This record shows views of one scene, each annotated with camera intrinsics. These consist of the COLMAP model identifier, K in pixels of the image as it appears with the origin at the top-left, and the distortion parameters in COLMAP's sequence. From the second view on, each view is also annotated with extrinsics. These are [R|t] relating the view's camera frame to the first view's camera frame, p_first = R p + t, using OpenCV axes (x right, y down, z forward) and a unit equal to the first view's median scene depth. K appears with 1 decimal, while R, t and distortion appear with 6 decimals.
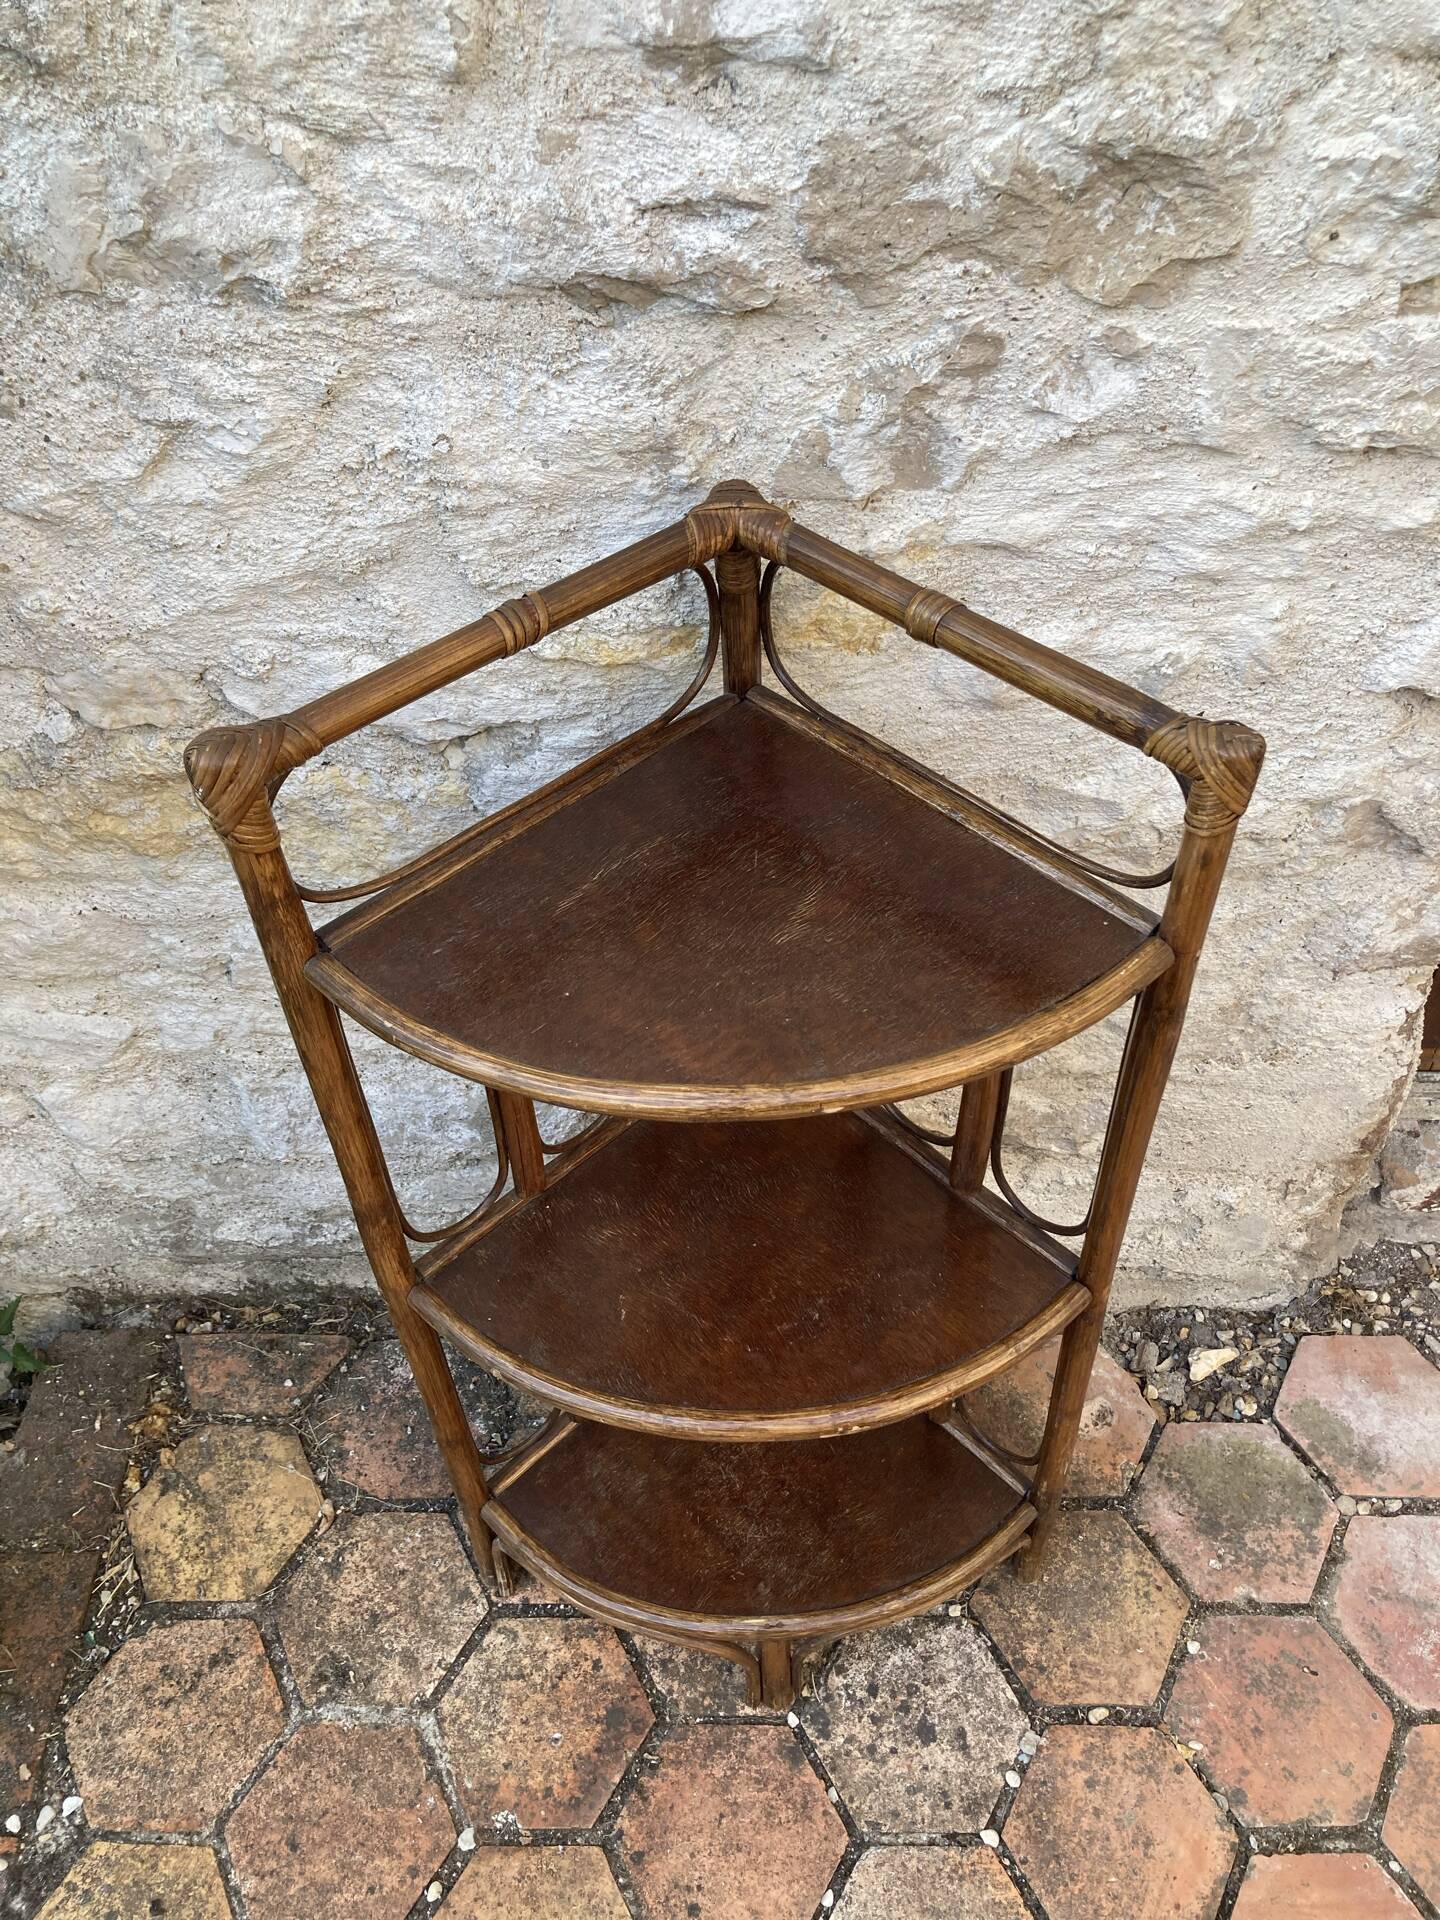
lens RADIAL K [[1604.2, 0, 745.2], [0, 1604.2, 975.7], [0, 0, 1]] dist [0.008374, 0.004087]
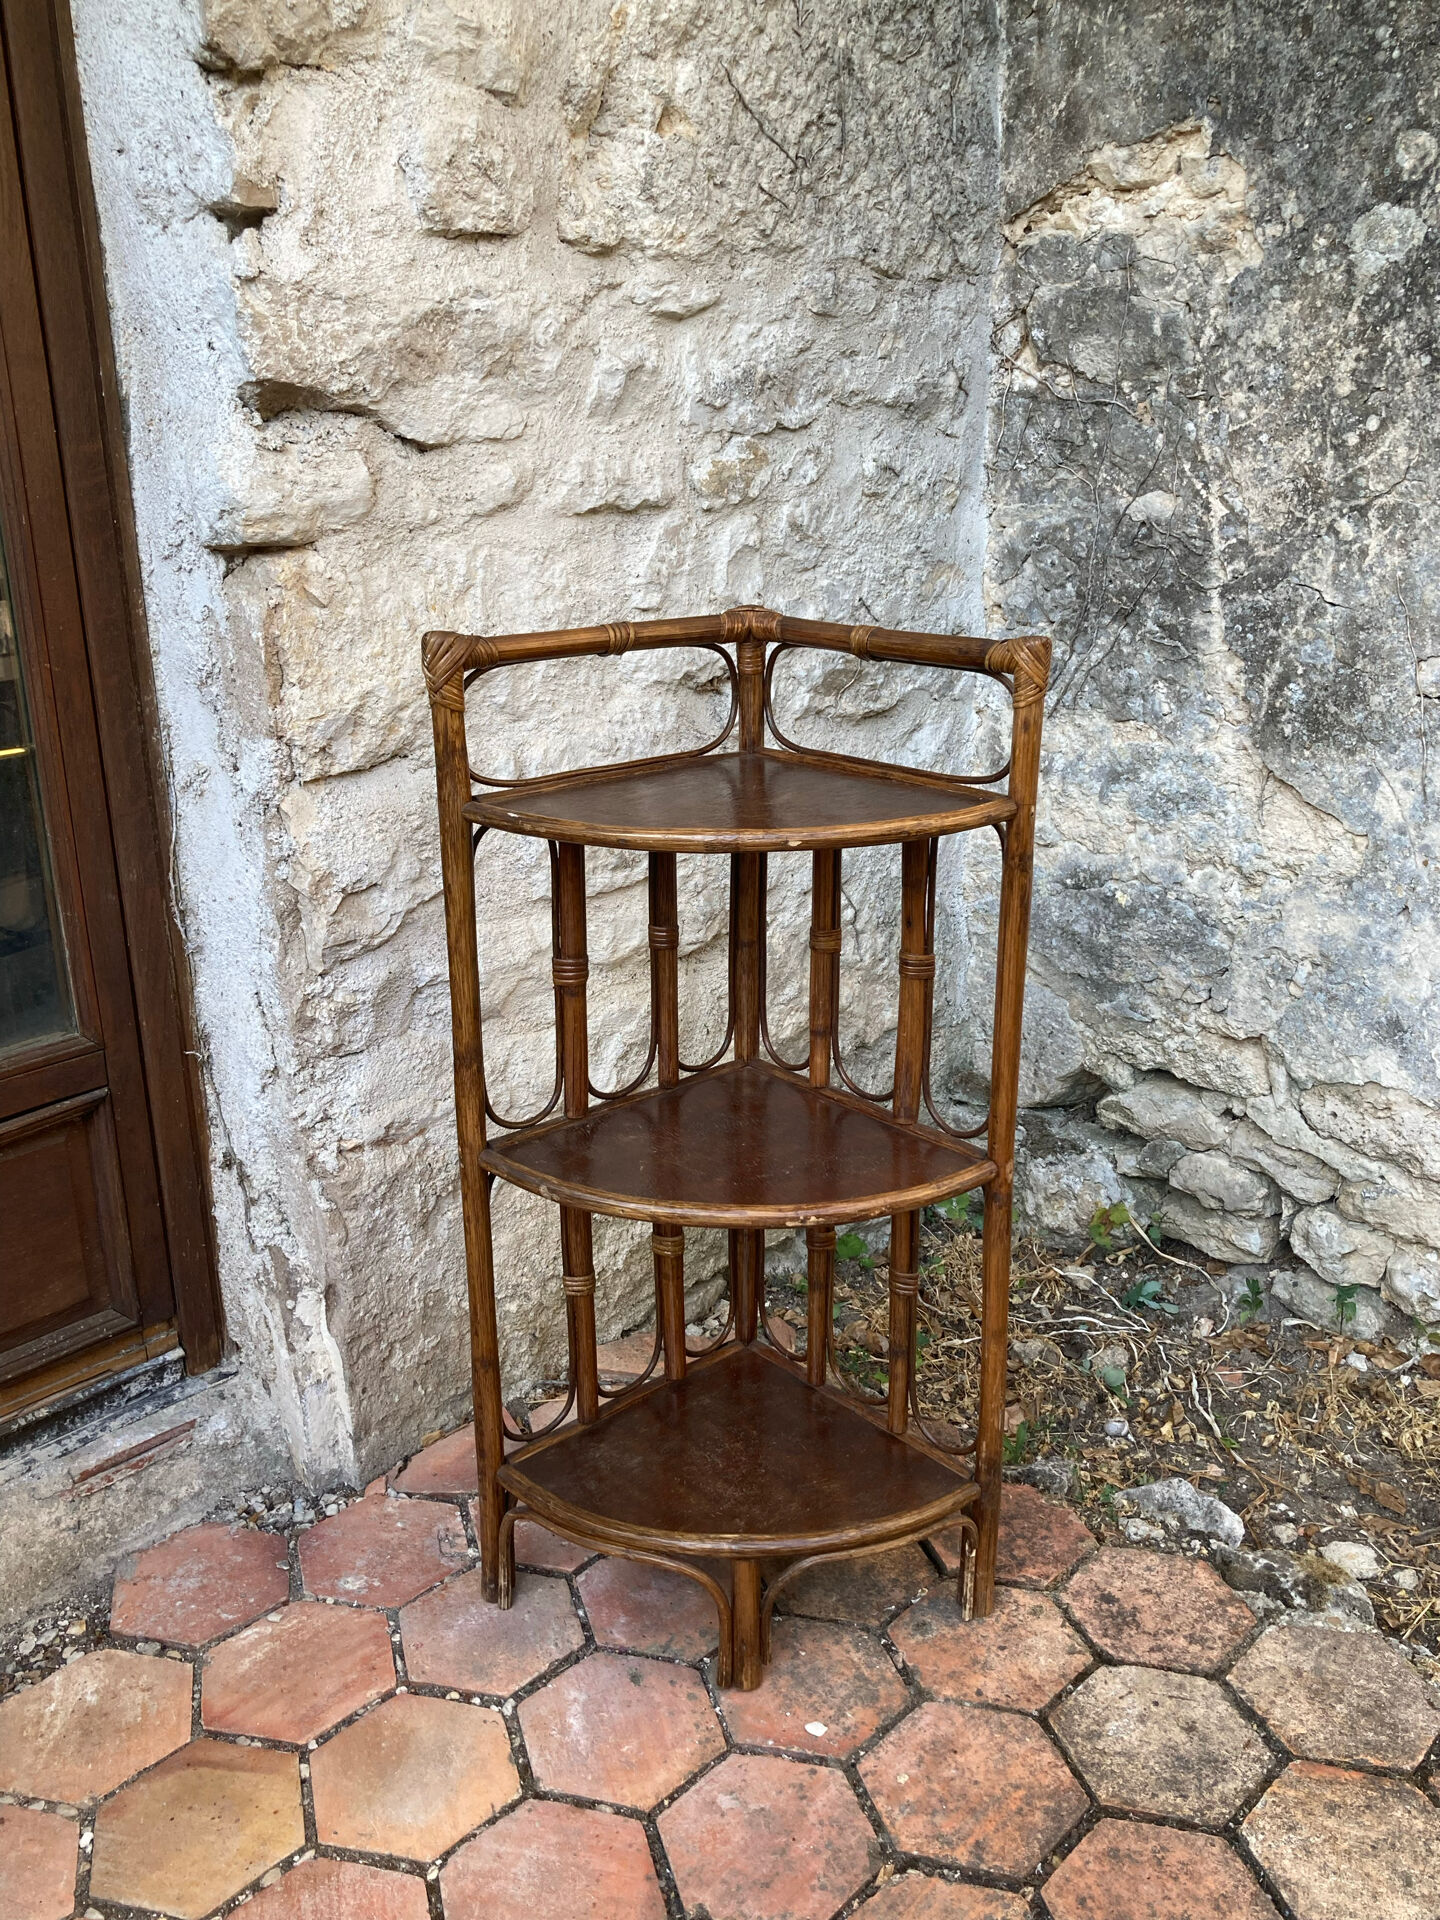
lens RADIAL K [[1682.3, 0, 715.2], [0, 1682.3, 938.7], [0, 0, 1]] dist [0.026146, -0.021530]
pose [[0.998604, 0.041996, -0.032042, 0.031997], [-0.052082, 0.884033, -0.464514, 0.850447], [0.008818, 0.465535, 0.884986, -0.390767]]
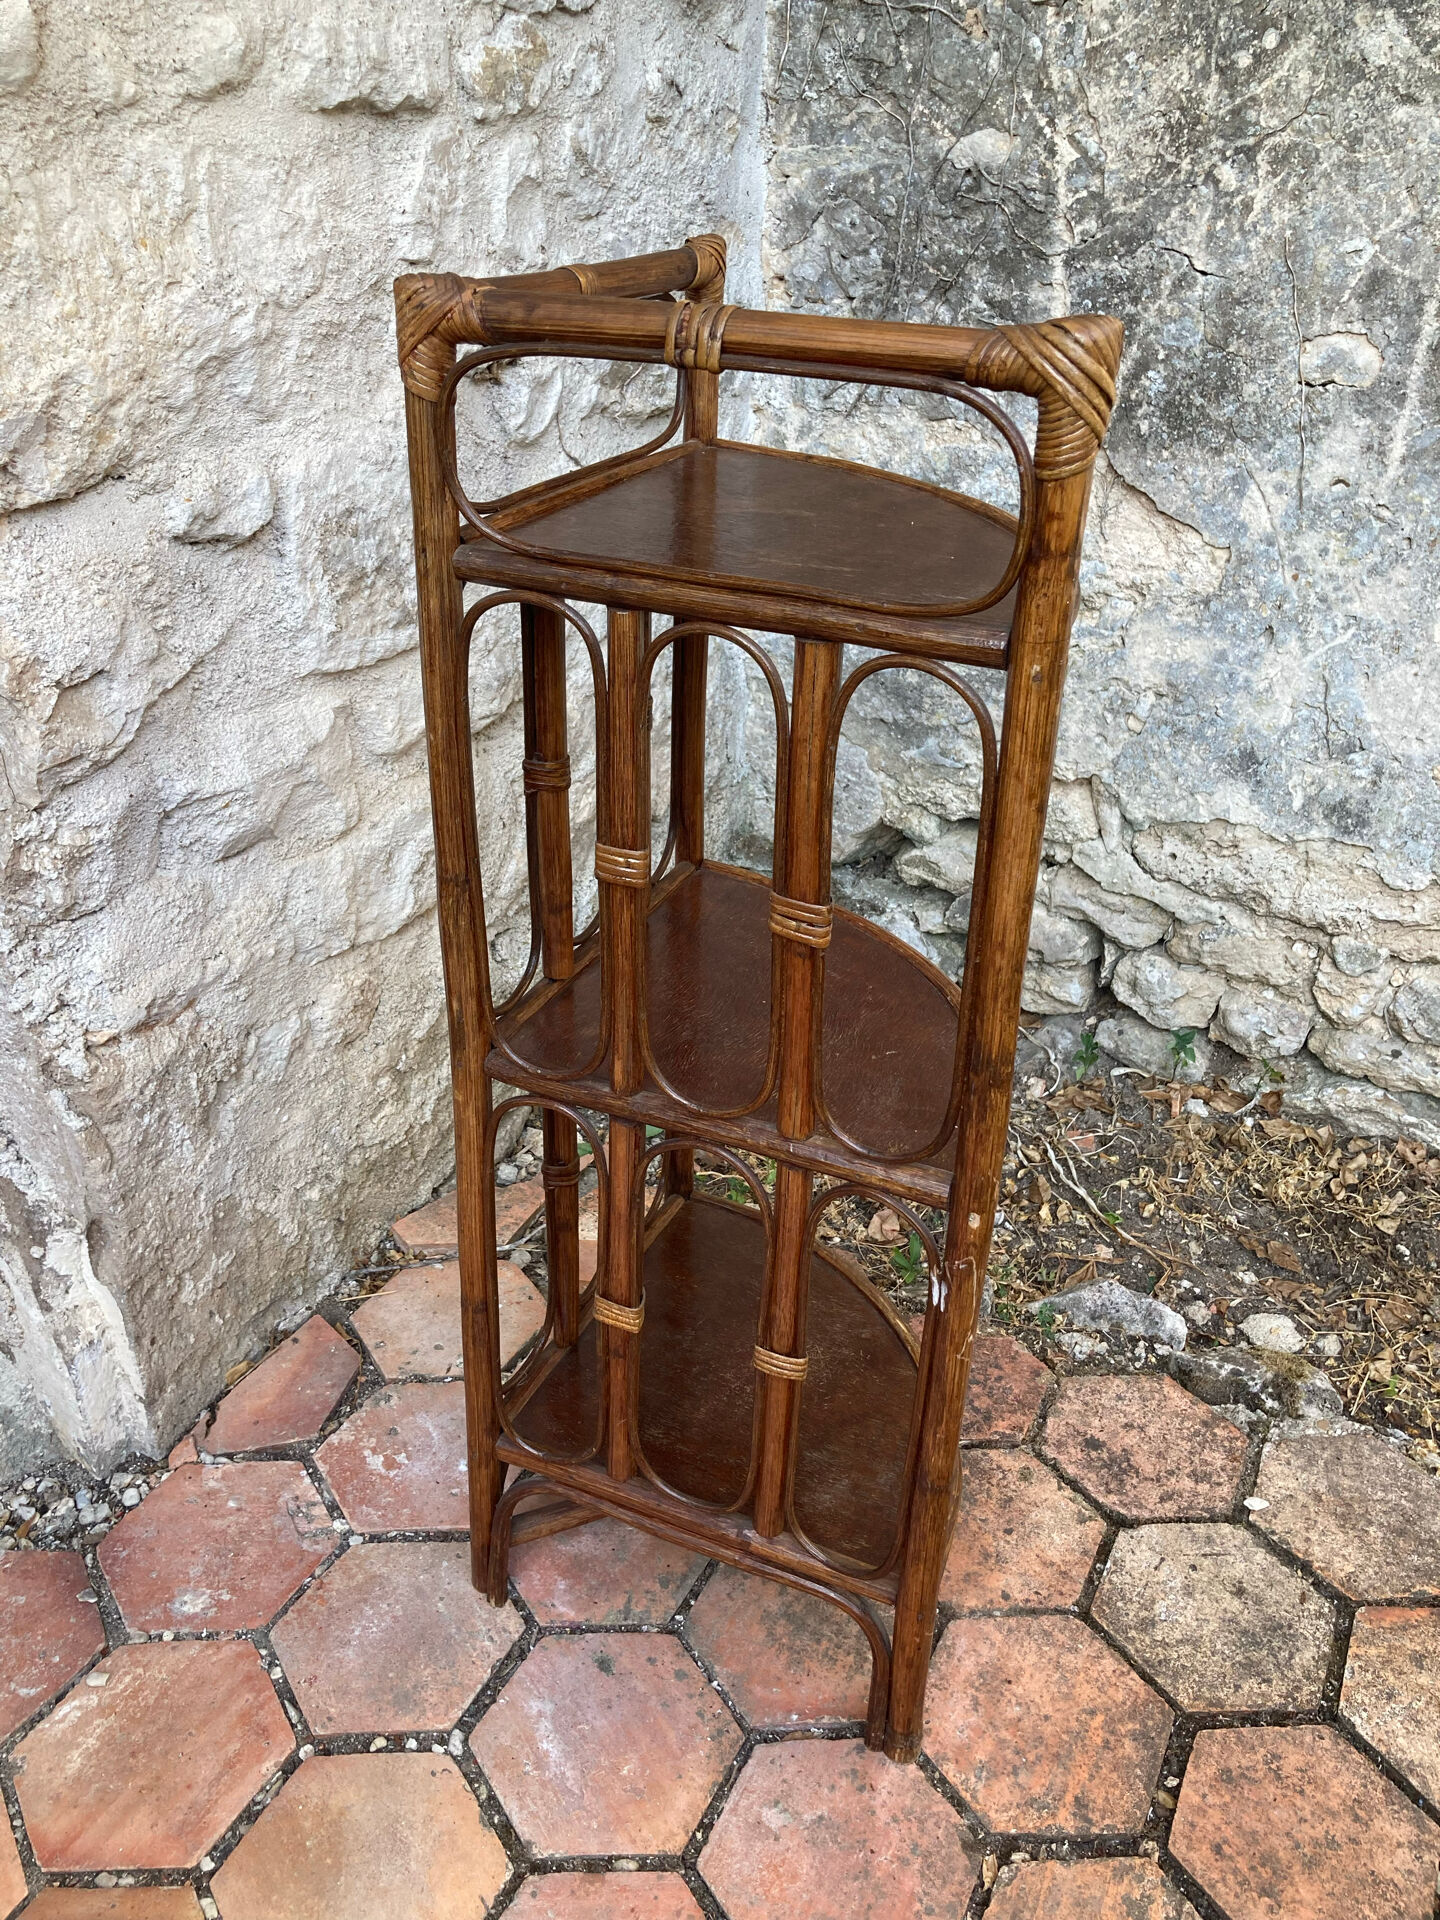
lens RADIAL K [[1576.6, 0, 717.5], [0, 1576.6, 946.3], [0, 0, 1]] dist [-0.001355, 0.018113]
pose [[0.967511, -0.055483, 0.246668, -0.279278], [0.127593, 0.949424, -0.286904, 0.534524], [-0.218274, 0.309056, 0.925657, 0.109829]]
